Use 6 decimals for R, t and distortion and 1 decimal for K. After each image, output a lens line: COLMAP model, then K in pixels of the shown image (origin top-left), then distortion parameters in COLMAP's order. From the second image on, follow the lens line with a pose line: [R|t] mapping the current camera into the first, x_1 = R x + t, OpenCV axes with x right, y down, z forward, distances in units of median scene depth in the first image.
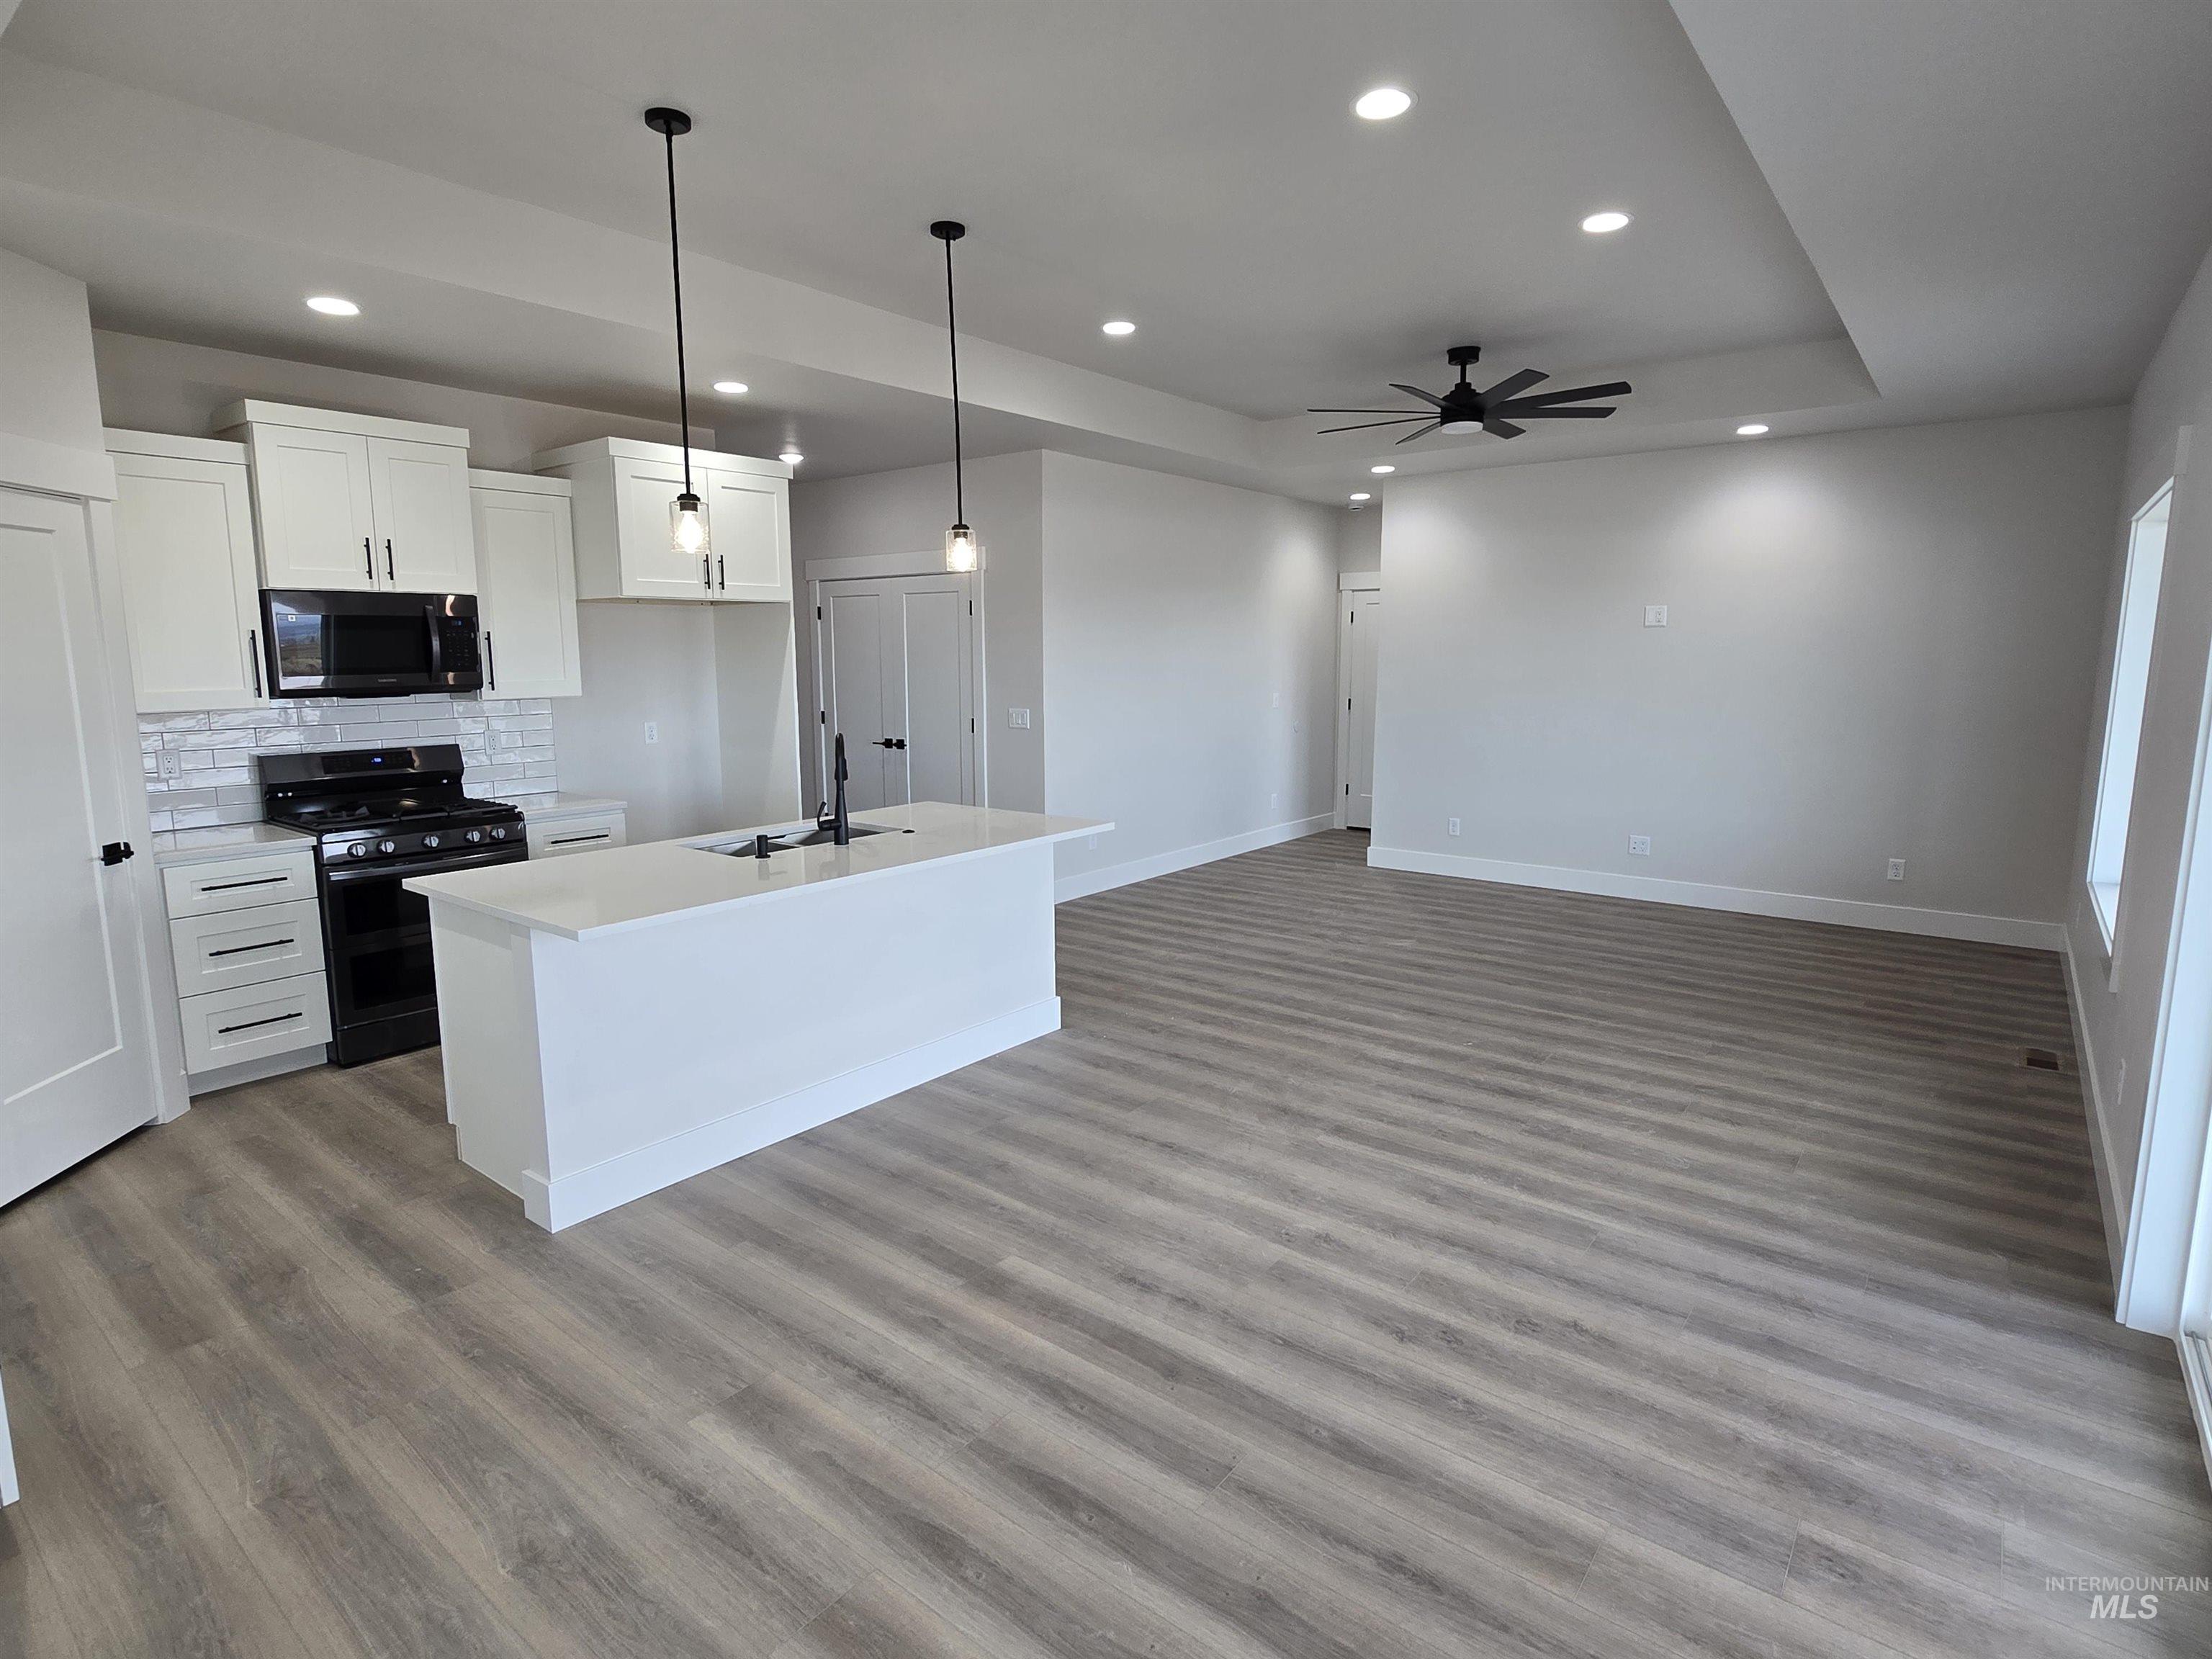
lens RADIAL K [[1142.7, 0, 1097.3], [0, 1142.7, 806.6], [0, 0, 1]] dist [-0.004707, 0.001442]
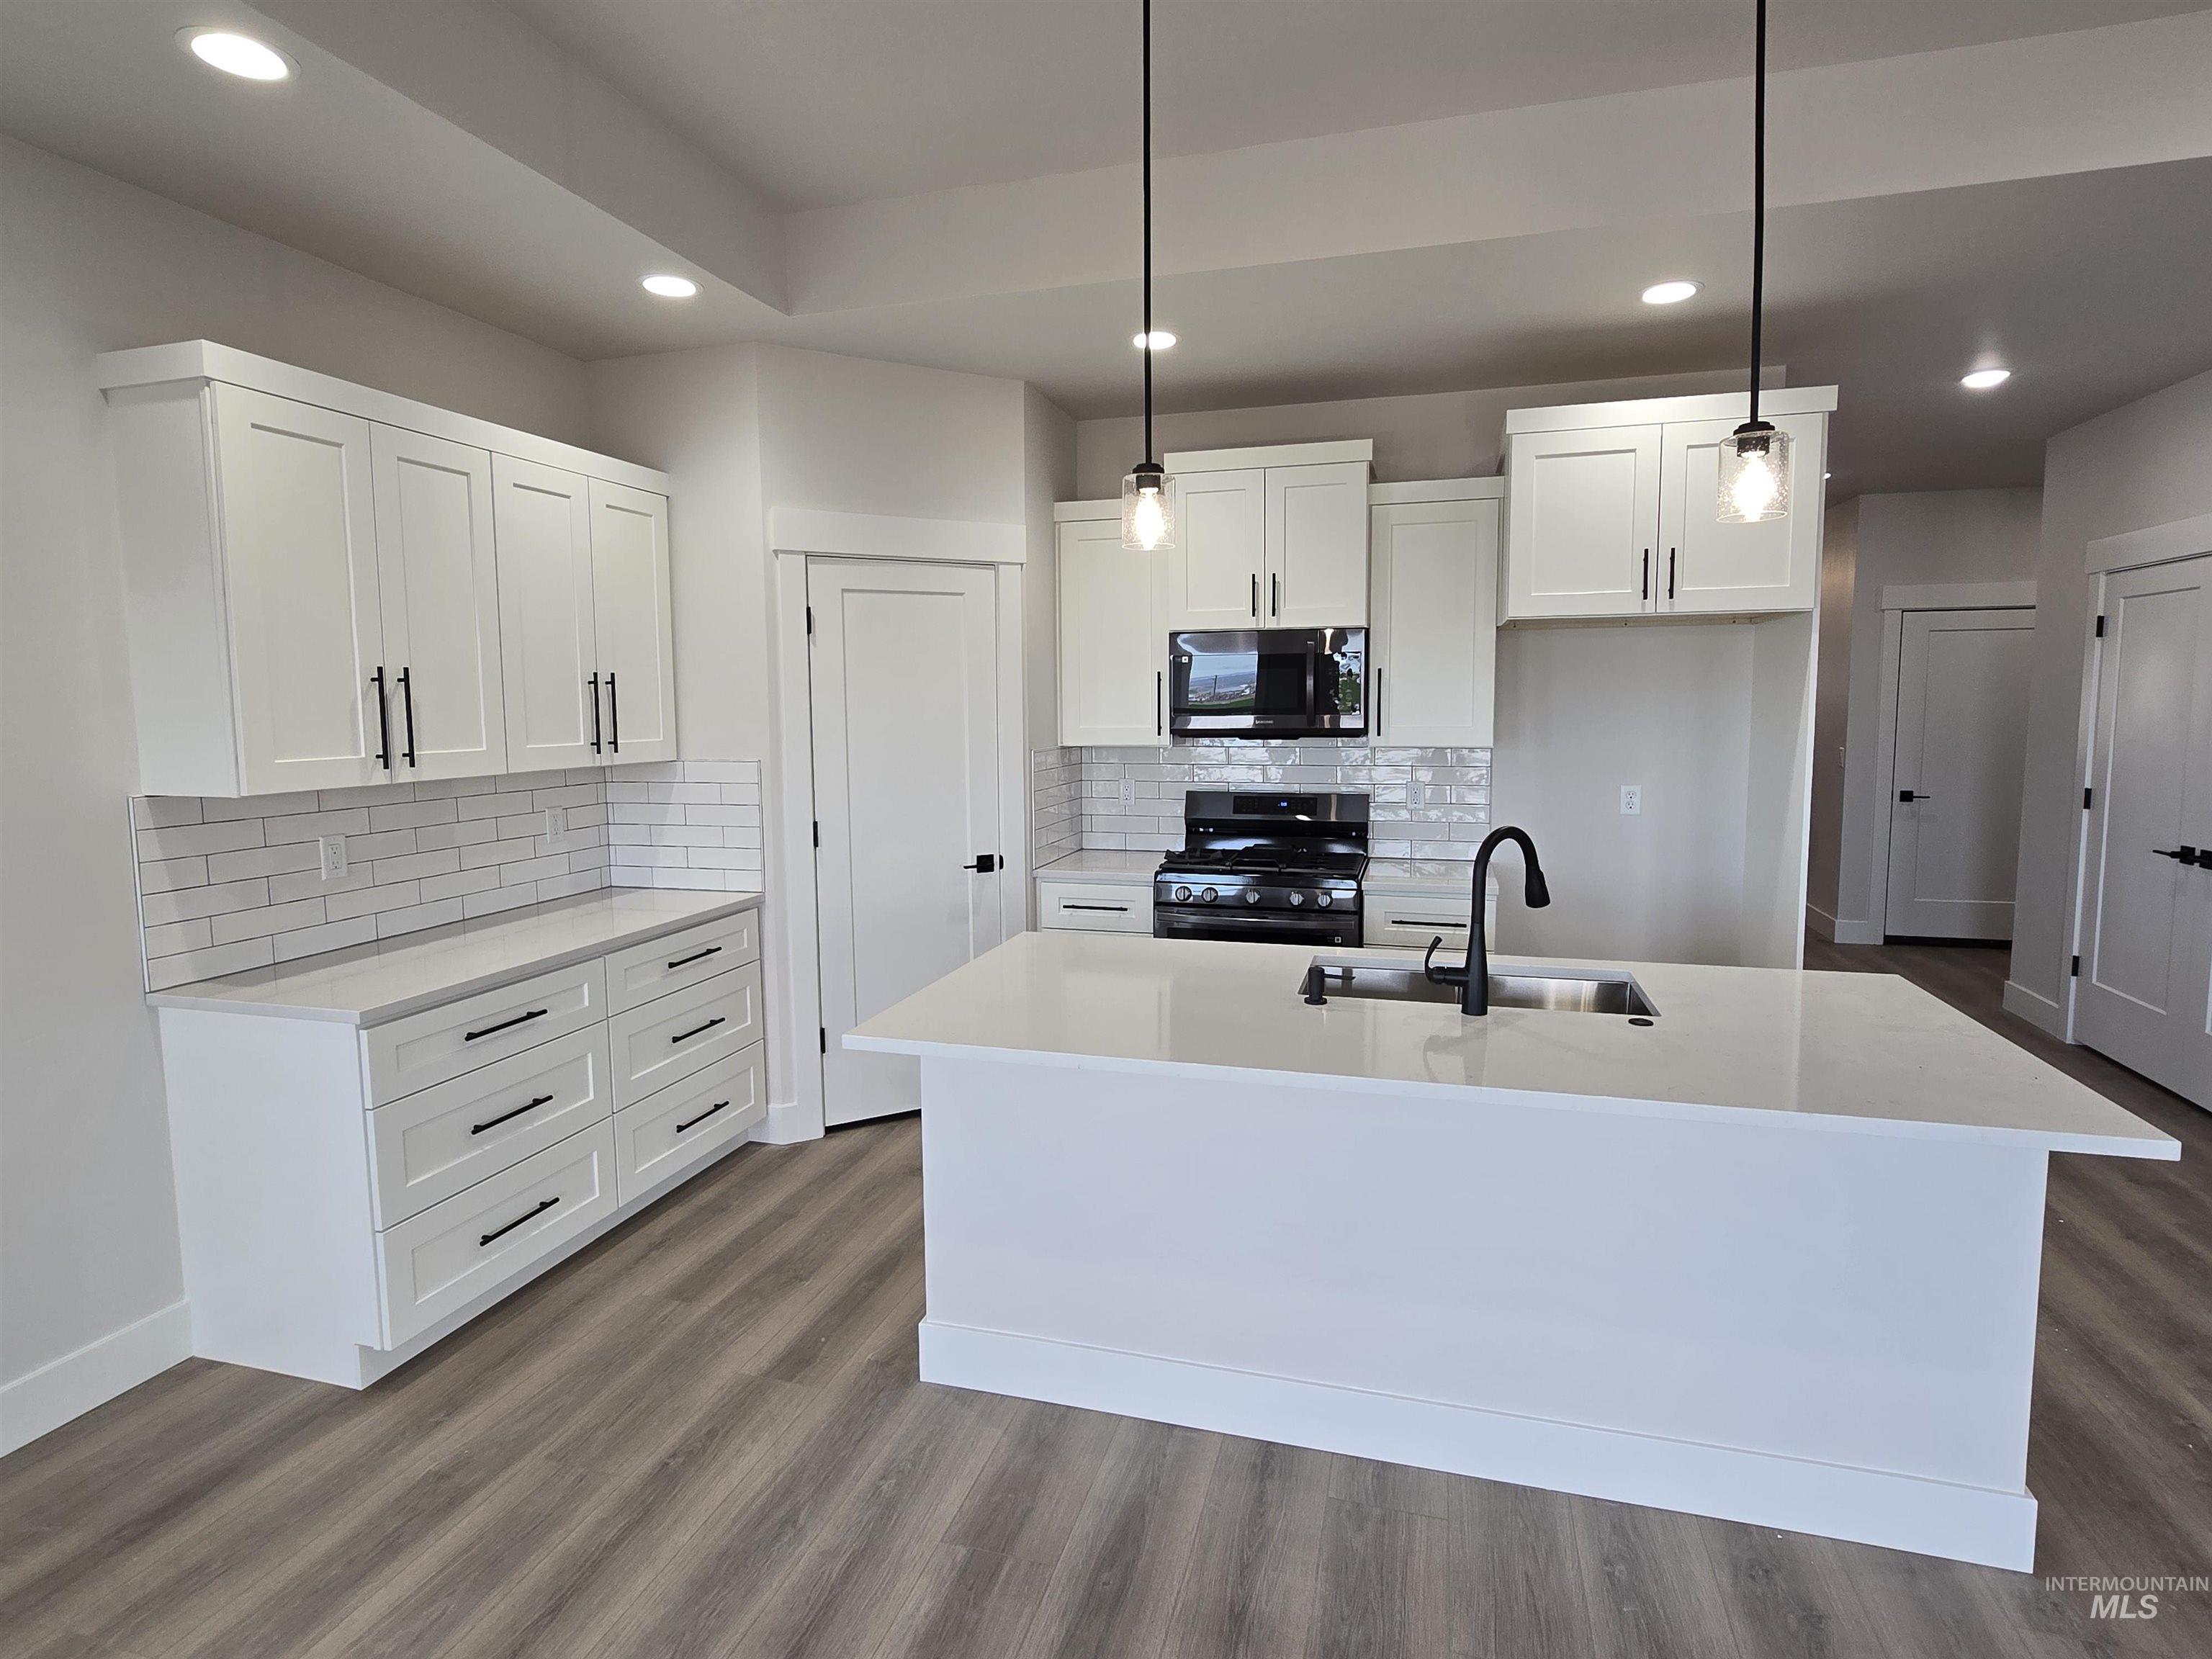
lens RADIAL K [[1142.7, 0, 1097.3], [0, 1142.7, 806.6], [0, 0, 1]] dist [-0.004707, 0.001442]
pose [[0.376495, 0.087961, -0.922233, 0.194014], [-0.121290, 0.991594, 0.045061, -0.061924], [0.918445, 0.094892, 0.383999, 0.475868]]
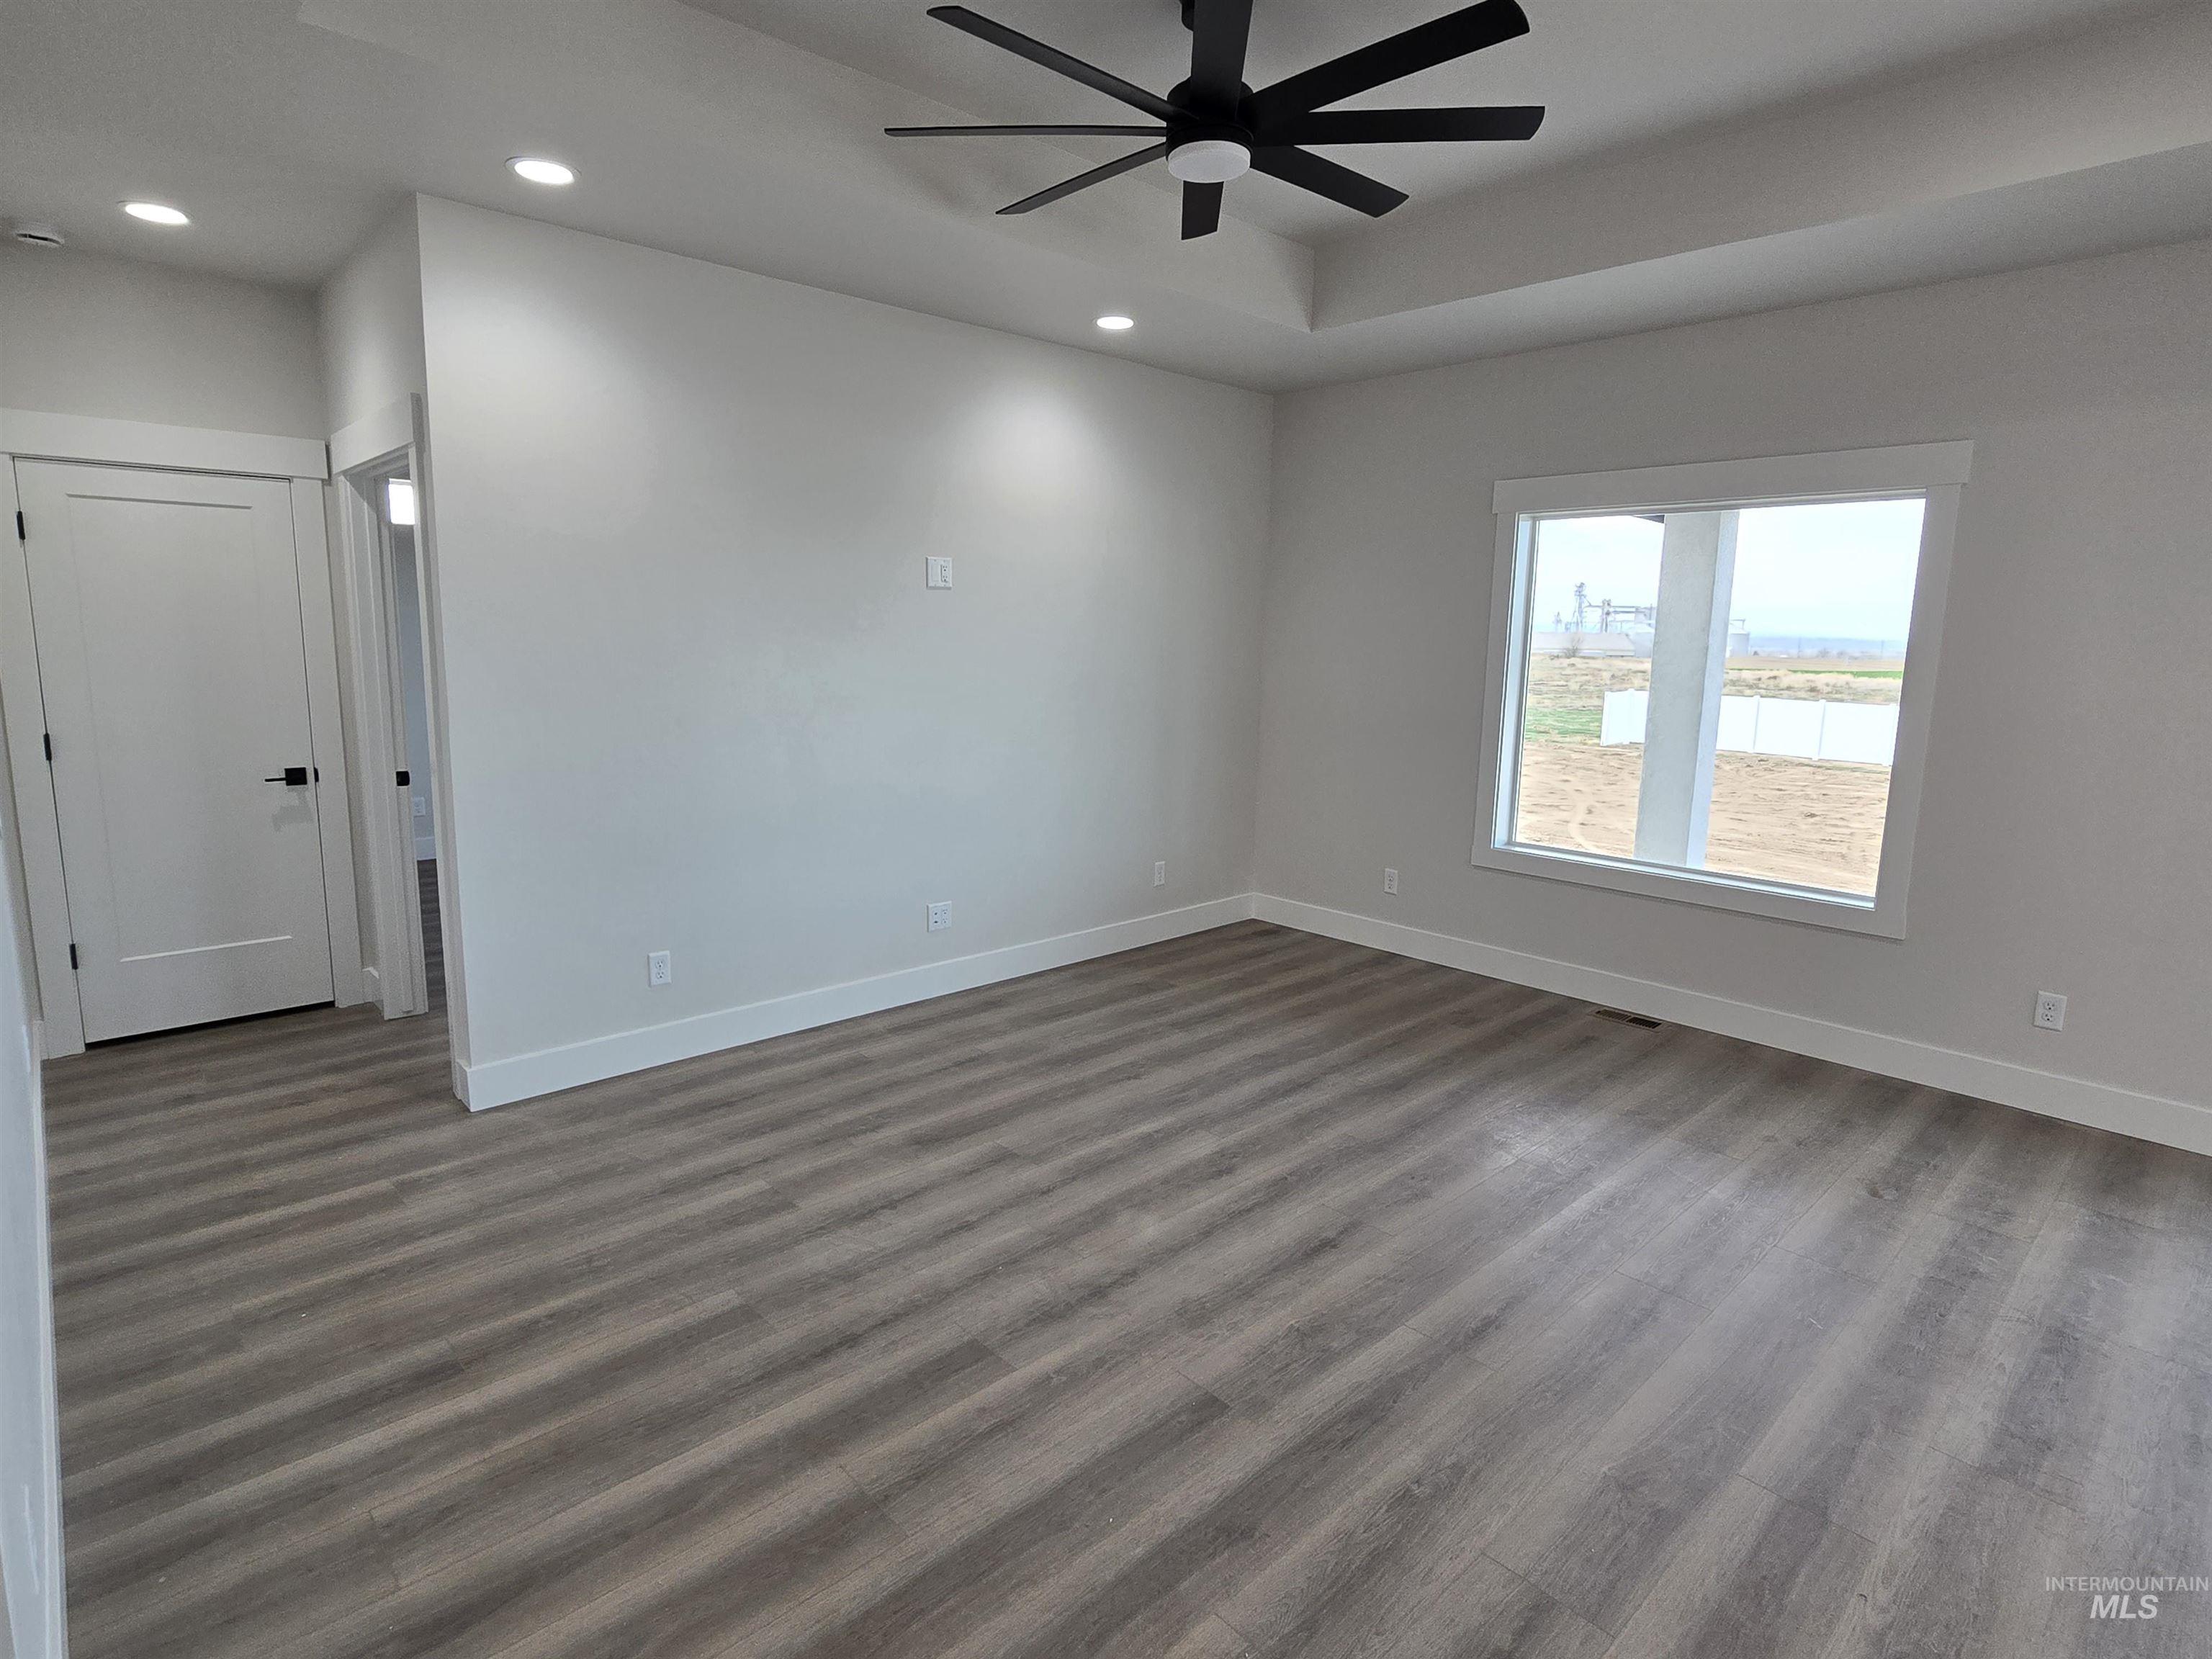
lens RADIAL K [[1142.7, 0, 1097.3], [0, 1142.7, 806.6], [0, 0, 1]] dist [-0.004707, 0.001442]
pose [[0.140820, -0.146248, 0.979174, -0.230037], [0.117868, 0.984471, 0.130088, -0.152257], [-0.982994, 0.097094, 0.155871, 1.146580]]
